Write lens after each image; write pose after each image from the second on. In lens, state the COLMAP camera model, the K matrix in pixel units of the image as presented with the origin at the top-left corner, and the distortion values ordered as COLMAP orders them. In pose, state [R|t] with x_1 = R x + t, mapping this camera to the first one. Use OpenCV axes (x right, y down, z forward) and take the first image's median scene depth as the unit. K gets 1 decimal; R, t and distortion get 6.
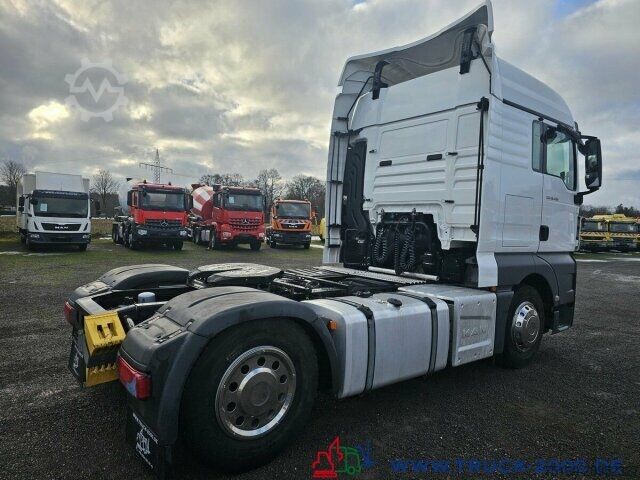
lens RADIAL K [[447.0, 0, 318.6], [0, 447.0, 241.1], [0, 0, 1]] dist [0.076877, -0.090359]
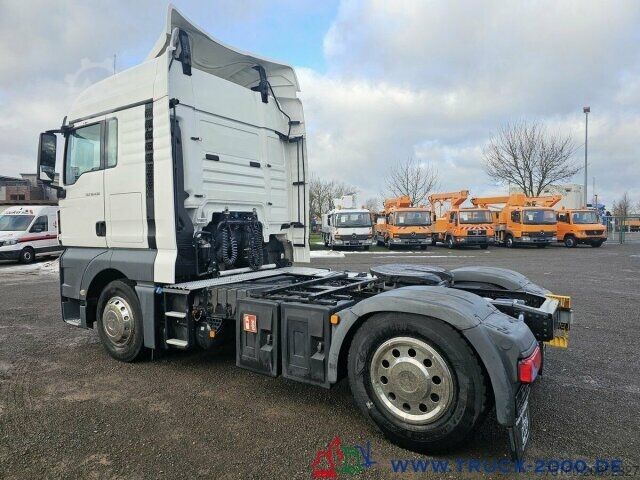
lens RADIAL K [[447.0, 0, 318.6], [0, 447.0, 241.1], [0, 0, 1]] dist [0.076877, -0.090359]
pose [[-0.348661, -0.065588, 0.934951, -0.858951], [0.038479, 0.995706, 0.084199, -0.078082], [-0.936459, 0.065333, -0.344640, 1.213714]]
